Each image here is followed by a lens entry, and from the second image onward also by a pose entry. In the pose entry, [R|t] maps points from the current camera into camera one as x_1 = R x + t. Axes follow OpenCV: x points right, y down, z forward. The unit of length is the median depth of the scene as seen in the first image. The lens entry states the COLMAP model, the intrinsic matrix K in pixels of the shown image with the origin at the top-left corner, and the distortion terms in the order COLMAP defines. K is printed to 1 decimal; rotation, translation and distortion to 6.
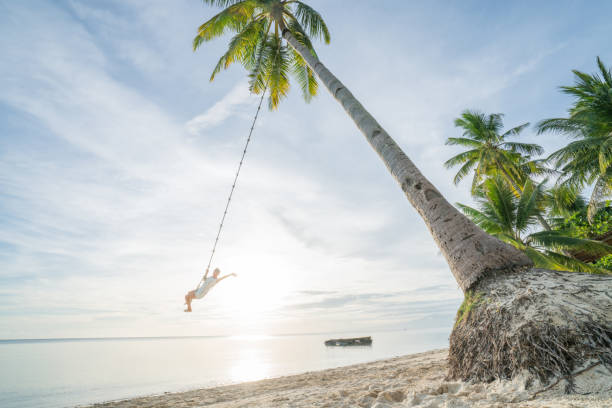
lens RADIAL K [[283.4, 0, 307.1], [0, 283.4, 205.8], [0, 0, 1]] dist [-0.037533, 0.014228]
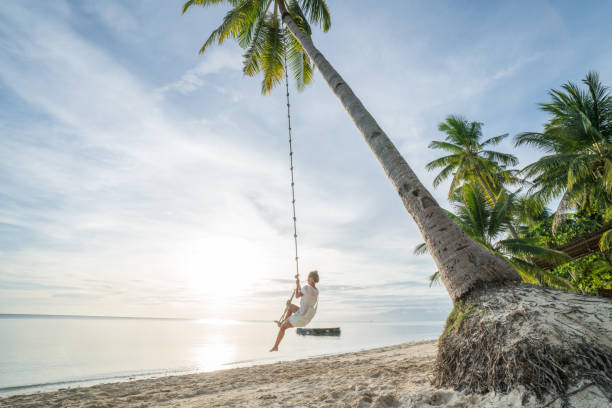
lens RADIAL K [[283.5, 0, 304.5], [0, 283.5, 204.6], [0, 0, 1]] dist [-0.035524, 0.012469]
pose [[0.993910, 0.078098, 0.077738, -0.065242], [-0.080914, 0.996149, 0.033753, -0.024283], [-0.074803, -0.039837, 0.996402, 0.015298]]
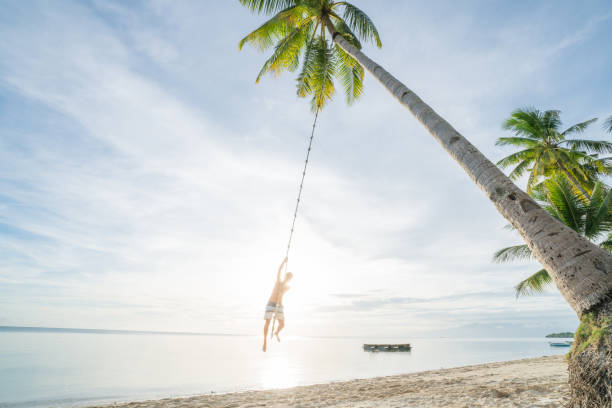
lens RADIAL K [[283.8, 0, 301.7], [0, 283.8, 205.0], [0, 0, 1]] dist [-0.025134, 0.009311]
pose [[0.994234, 0.003091, -0.107188, -0.172949], [-0.003426, 0.999990, -0.002943, -0.029610], [0.107177, 0.003293, 0.994234, -0.011489]]
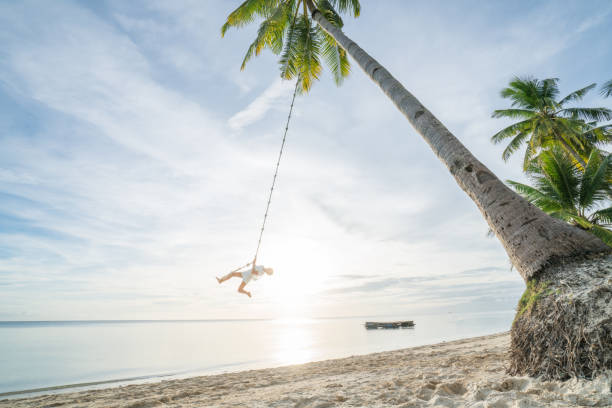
lens RADIAL K [[283.6, 0, 306.0], [0, 283.6, 204.0], [0, 0, 1]] dist [-0.034668, 0.012809]
pose [[0.990729, -0.043176, -0.128811, -0.023420], [0.049333, 0.997768, 0.044995, -0.016772], [0.126581, -0.050932, 0.990648, -0.000075]]
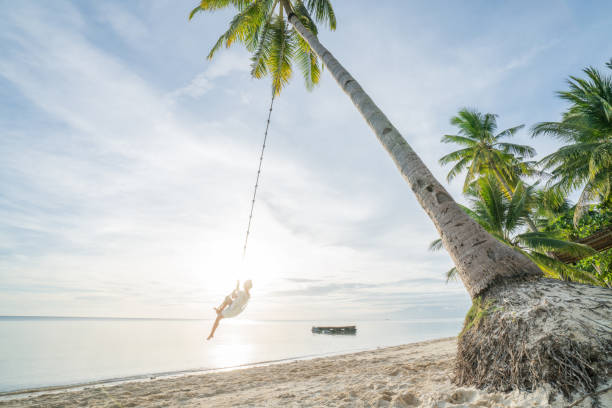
lens RADIAL K [[283.5, 0, 304.5], [0, 283.5, 204.6], [0, 0, 1]] dist [-0.035524, 0.012469]
pose [[0.998113, 0.048980, 0.037031, -0.068397], [-0.050442, 0.997941, 0.039619, -0.024273], [-0.035014, -0.041412, 0.998528, 0.015209]]
